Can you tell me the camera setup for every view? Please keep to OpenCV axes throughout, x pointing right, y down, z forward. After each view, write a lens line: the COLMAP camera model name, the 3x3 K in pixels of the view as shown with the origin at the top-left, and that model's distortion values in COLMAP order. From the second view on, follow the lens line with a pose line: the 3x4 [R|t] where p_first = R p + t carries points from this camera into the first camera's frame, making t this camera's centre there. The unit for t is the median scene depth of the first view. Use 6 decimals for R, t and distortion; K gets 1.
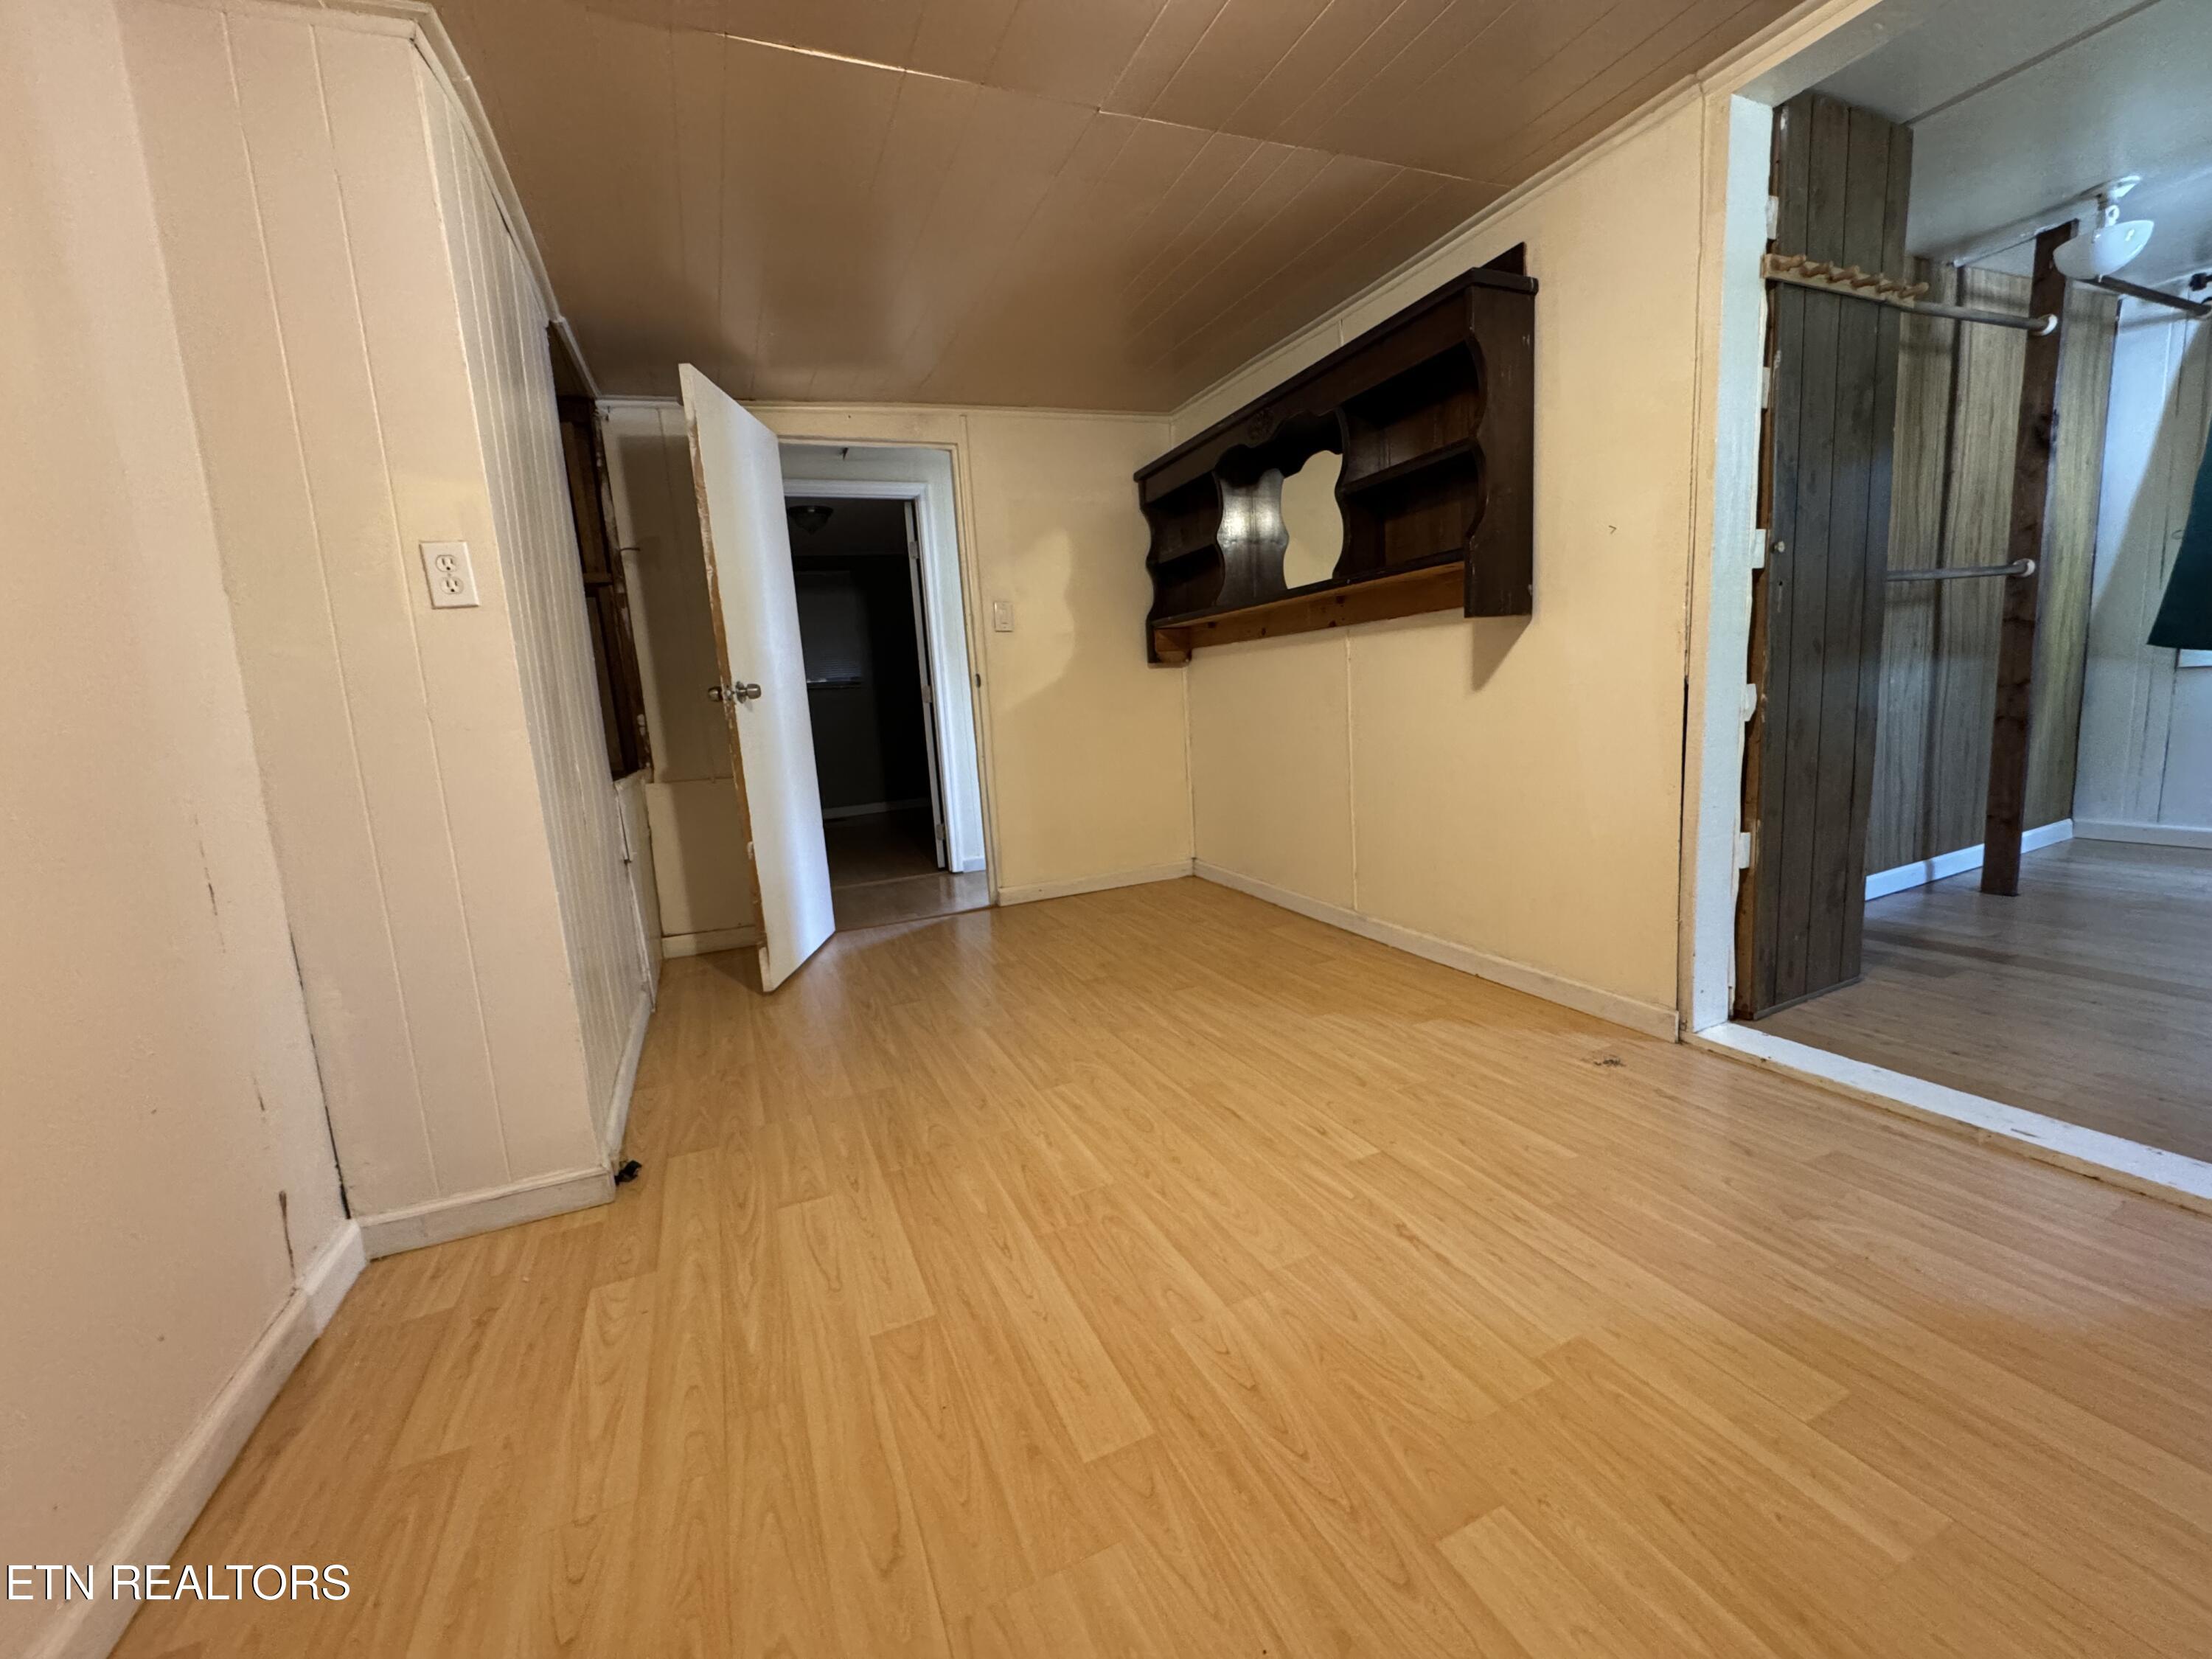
lens RADIAL K [[883.0, 0, 1107.4], [0, 883.0, 830.1], [0, 0, 1]] dist [-0.008472, 0.000282]
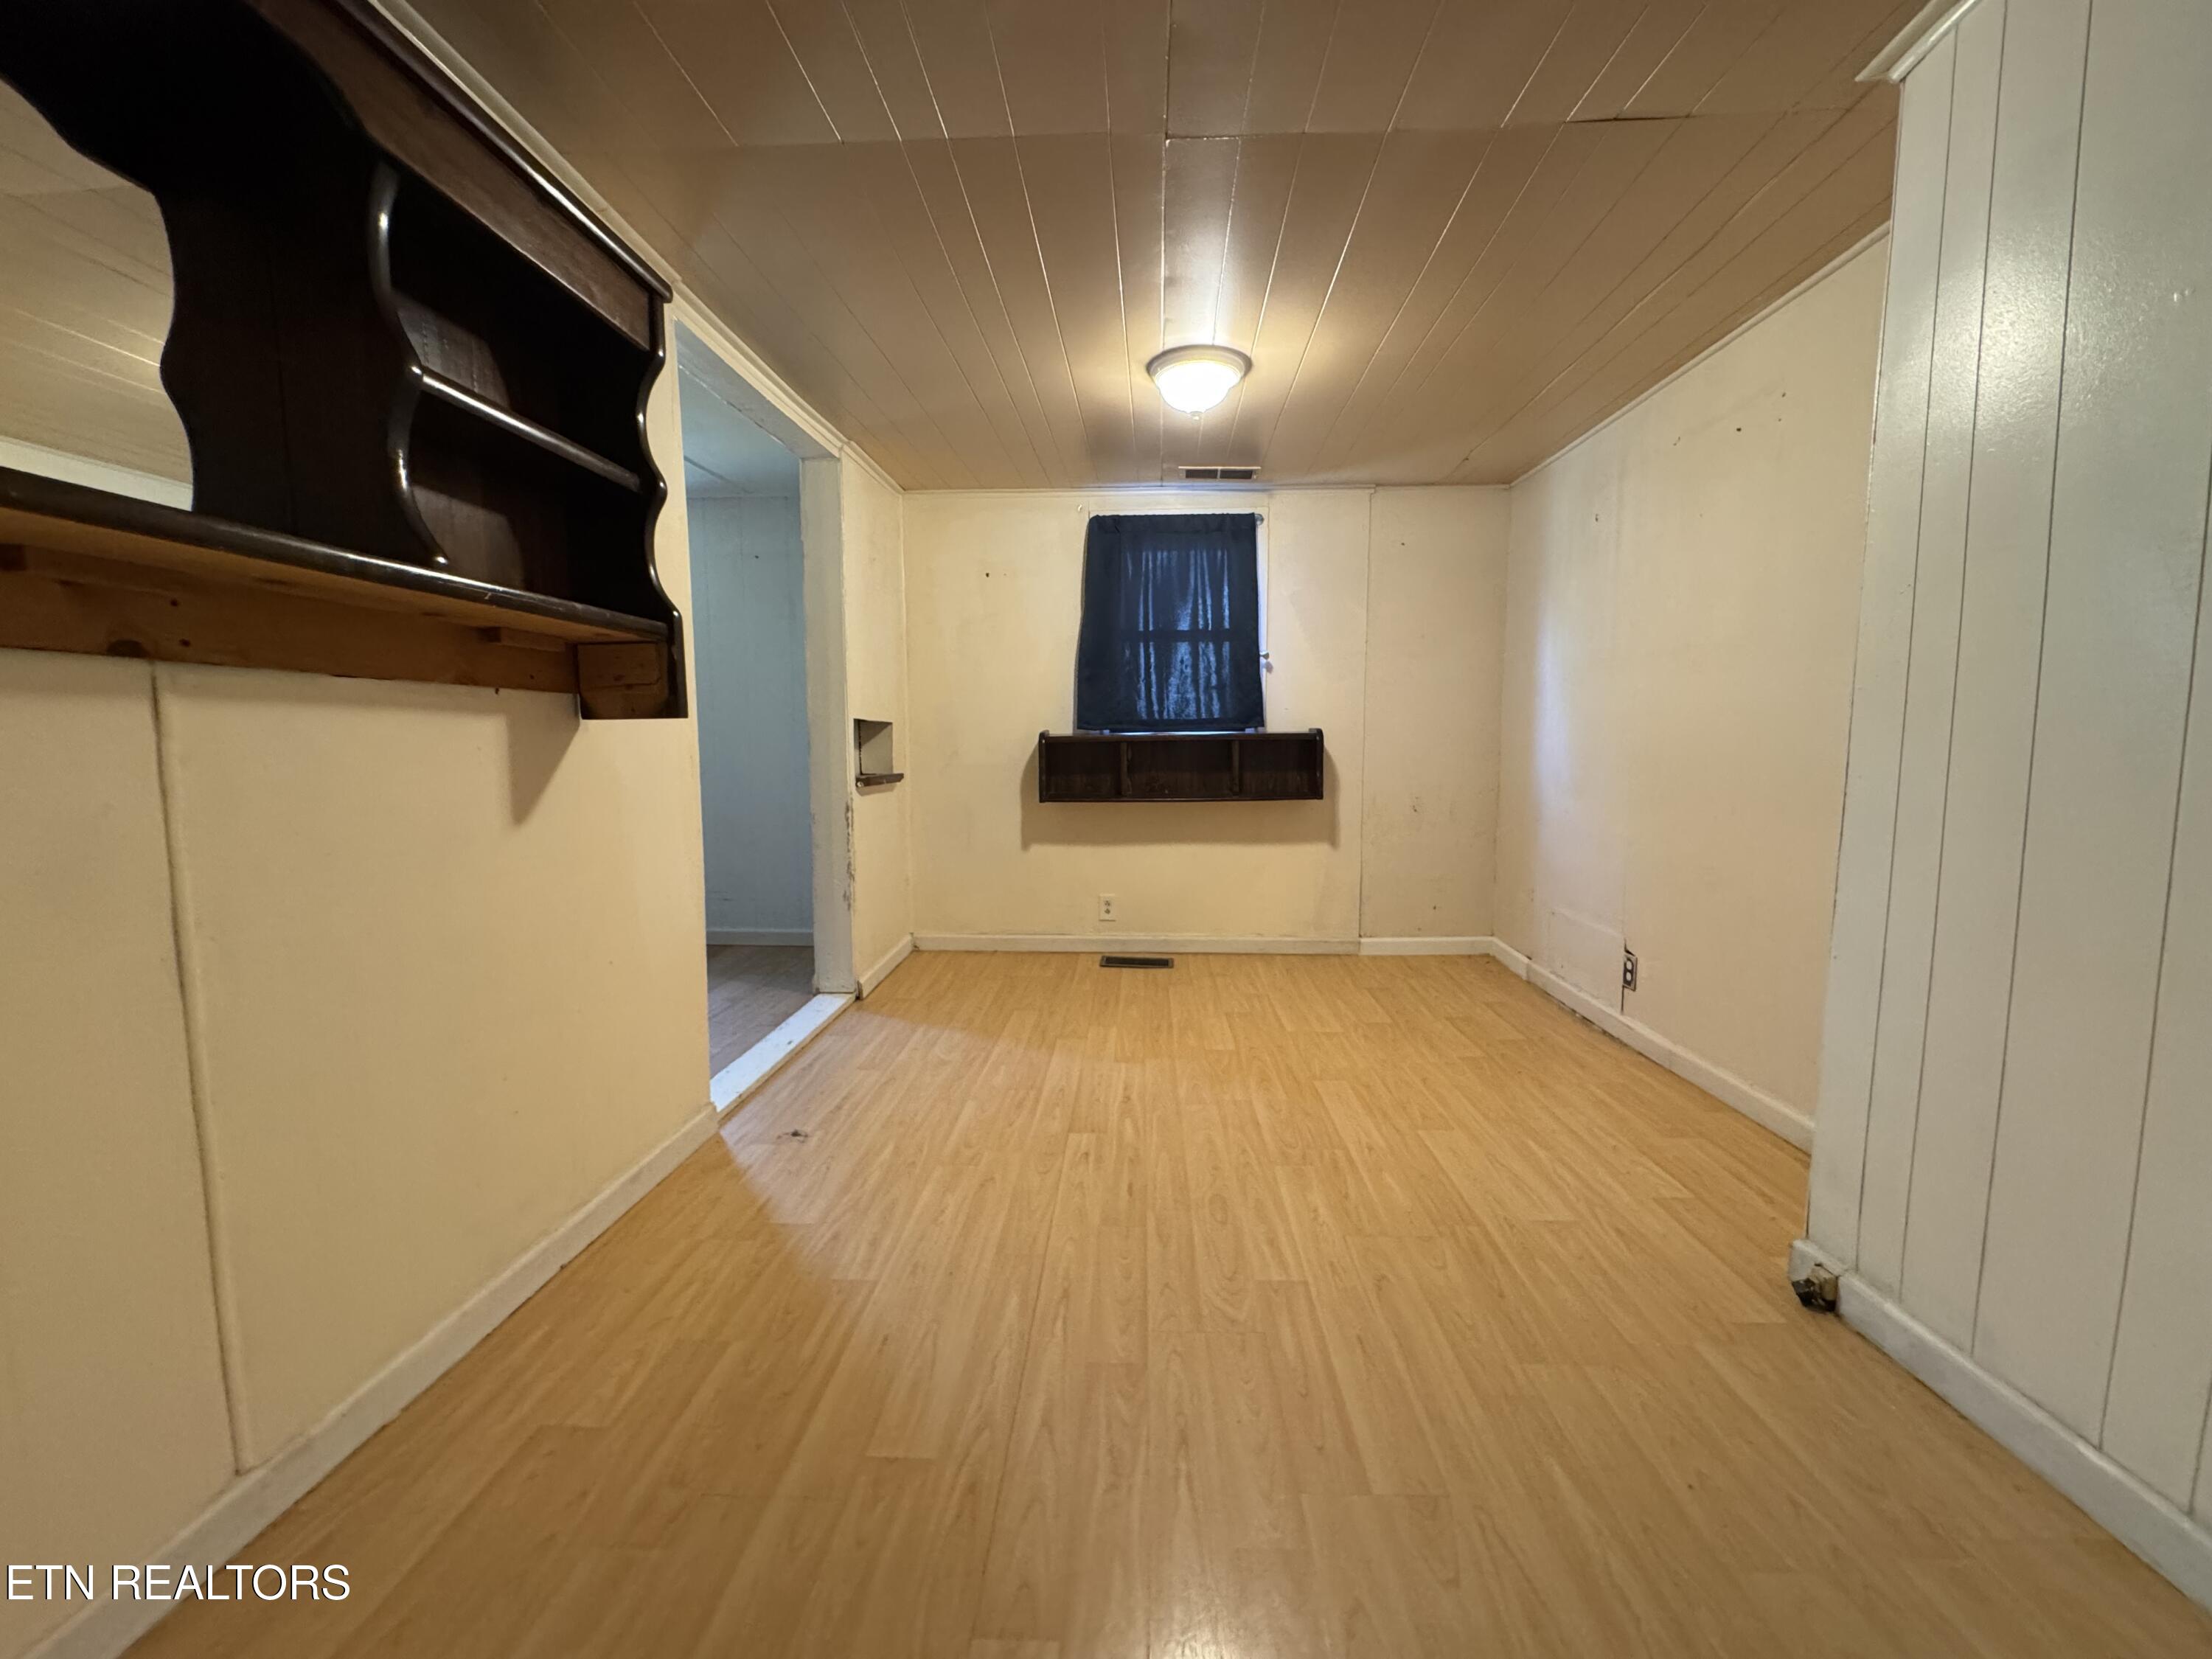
lens RADIAL K [[883.0, 0, 1104.4], [0, 883.0, 822.0], [0, 0, 1]] dist [-0.008472, 0.000282]
pose [[-0.891421, 0.033439, 0.451940, -0.333925], [0.133744, 0.972266, 0.191862, -0.320799], [-0.432990, 0.231474, -0.871171, 1.949074]]
